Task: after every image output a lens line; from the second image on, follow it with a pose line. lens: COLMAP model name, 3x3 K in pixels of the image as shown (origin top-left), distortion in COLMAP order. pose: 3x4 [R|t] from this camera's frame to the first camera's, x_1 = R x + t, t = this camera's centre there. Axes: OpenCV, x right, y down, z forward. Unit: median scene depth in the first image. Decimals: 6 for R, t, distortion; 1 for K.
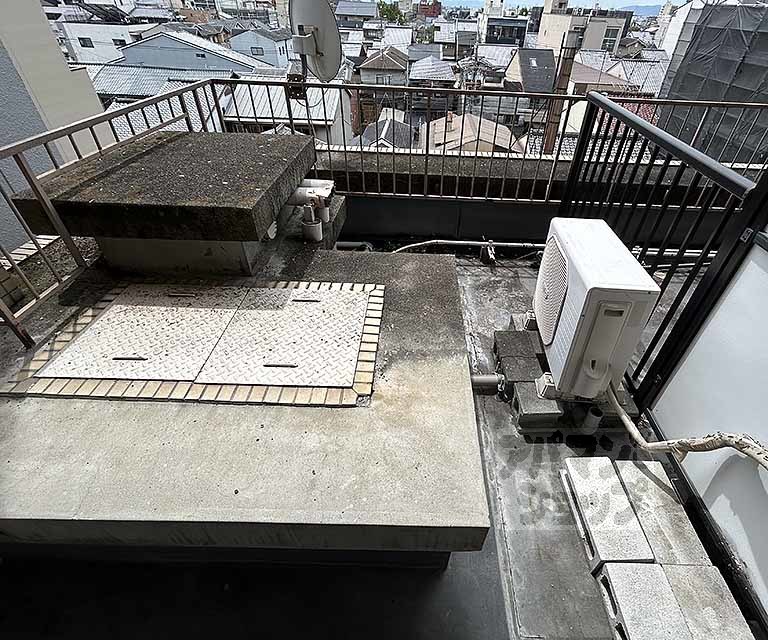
lens RADIAL K [[391.8, 0, 423.1], [0, 391.8, 313.2], [0, 0, 1]] dist [-0.003037, 0.002255]
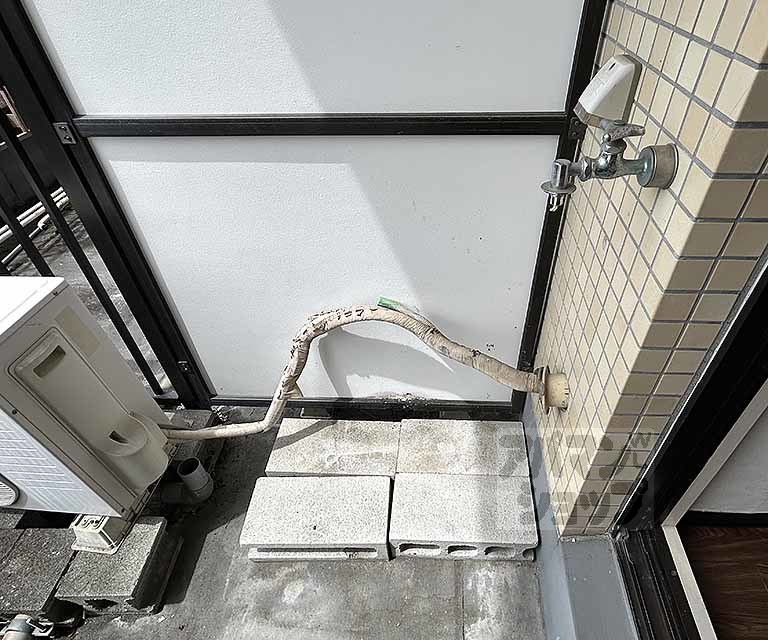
lens RADIAL K [[450.8, 0, 422.2], [0, 450.8, 314.6], [0, 0, 1]] dist [-0.006099, 0.001601]
pose [[0.036644, -0.682225, 0.730224, 0.103401], [0.627077, 0.584645, 0.514748, -0.034642], [-0.778095, 0.439044, 0.449231, 0.302684]]
